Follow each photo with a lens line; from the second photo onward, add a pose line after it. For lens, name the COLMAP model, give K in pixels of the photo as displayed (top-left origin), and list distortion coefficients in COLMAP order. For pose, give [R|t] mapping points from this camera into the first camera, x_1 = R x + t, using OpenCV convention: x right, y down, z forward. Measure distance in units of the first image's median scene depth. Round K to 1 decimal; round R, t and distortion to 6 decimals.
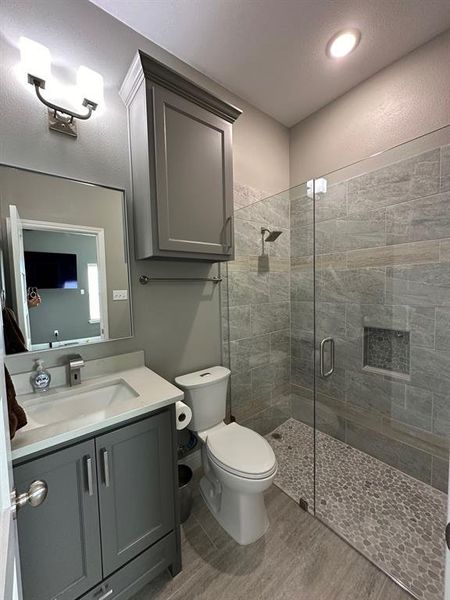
lens RADIAL K [[238.3, 0, 224.3], [0, 238.3, 300.1], [0, 0, 1]] dist [-0.001694, 0.000425]
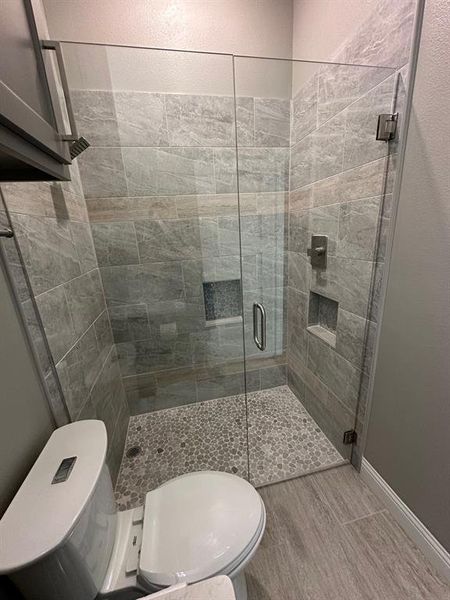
lens RADIAL K [[238.3, 0, 224.3], [0, 238.3, 300.1], [0, 0, 1]] dist [-0.001694, 0.000425]
pose [[0.439100, -0.252355, 0.862269, -0.205722], [0.103848, 0.967566, 0.230288, -0.031229], [-0.892416, -0.011574, 0.451065, 0.489829]]
